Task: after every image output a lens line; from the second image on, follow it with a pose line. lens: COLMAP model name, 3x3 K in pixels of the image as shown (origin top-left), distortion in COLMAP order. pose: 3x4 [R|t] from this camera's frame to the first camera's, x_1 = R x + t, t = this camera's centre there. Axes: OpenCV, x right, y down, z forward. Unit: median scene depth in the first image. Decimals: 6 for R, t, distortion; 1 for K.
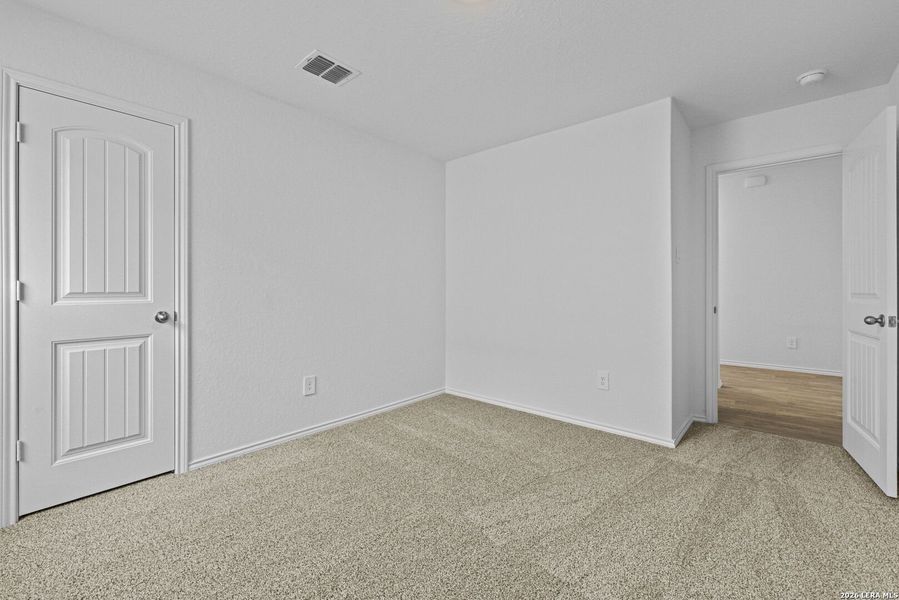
lens RADIAL K [[384.5, 0, 449.2], [0, 384.5, 289.4], [0, 0, 1]] dist [0.000805, 0.000140]
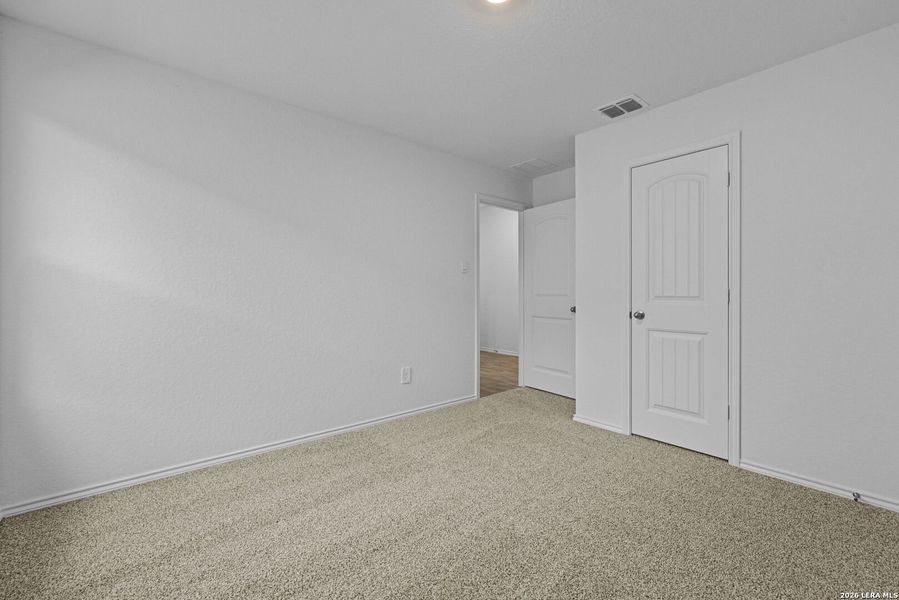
lens RADIAL K [[384.5, 0, 449.2], [0, 384.5, 289.4], [0, 0, 1]] dist [0.000805, 0.000140]
pose [[-0.108030, 0.013052, -0.994062, 0.495504], [0.003204, 0.999913, 0.012781, -0.034685], [0.994143, -0.001804, -0.108062, 0.358551]]
